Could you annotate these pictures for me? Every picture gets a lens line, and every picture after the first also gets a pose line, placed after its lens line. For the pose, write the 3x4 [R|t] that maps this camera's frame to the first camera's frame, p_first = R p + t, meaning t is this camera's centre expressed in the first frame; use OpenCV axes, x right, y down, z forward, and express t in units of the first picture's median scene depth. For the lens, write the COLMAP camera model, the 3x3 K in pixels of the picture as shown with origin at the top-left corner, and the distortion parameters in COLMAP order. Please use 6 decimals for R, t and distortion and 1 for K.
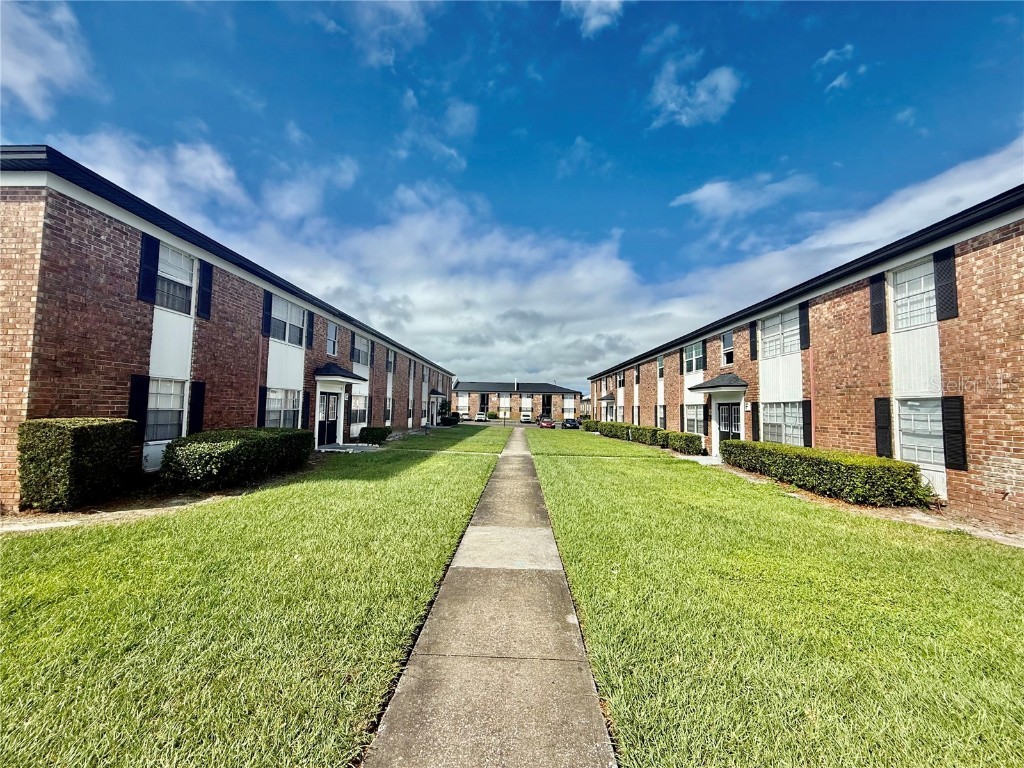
lens RADIAL K [[403.5, 0, 512.0], [0, 403.5, 384.0], [0, 0, 1]] dist [0.001040, 0.000286]
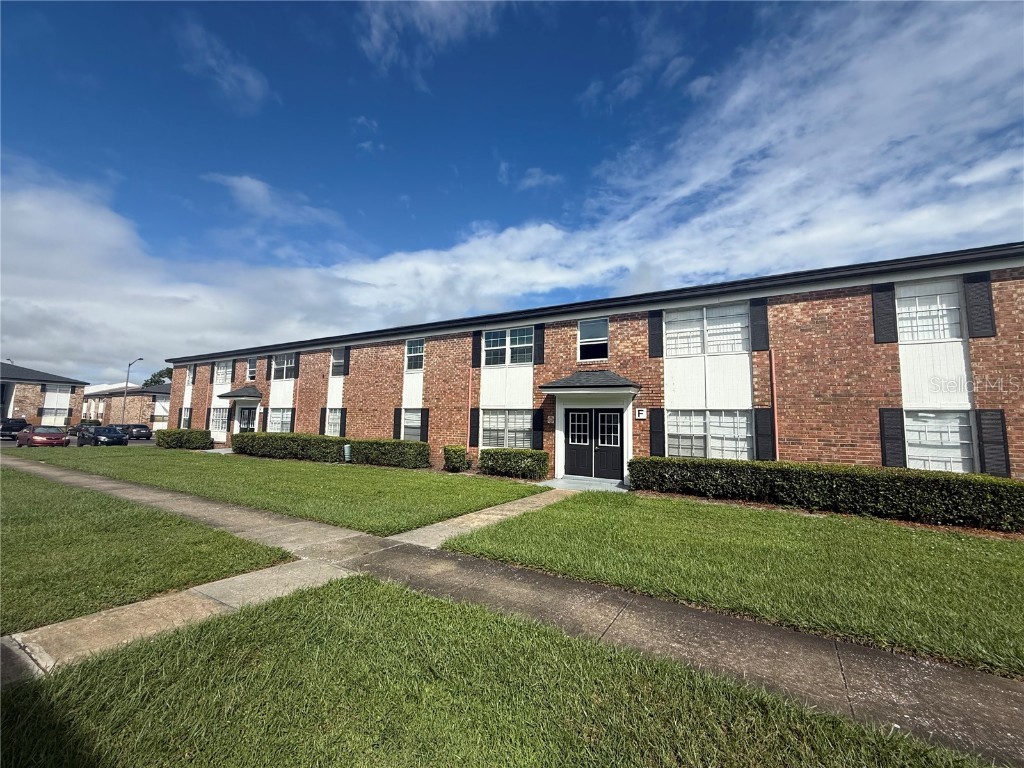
lens RADIAL K [[403.5, 0, 512.0], [0, 403.5, 384.0], [0, 0, 1]] dist [0.001040, 0.000286]
pose [[0.495293, 0.080913, 0.864950, -0.303814], [-0.070249, 0.996123, -0.052957, 0.071495], [-0.865881, -0.034533, 0.499057, 1.022017]]
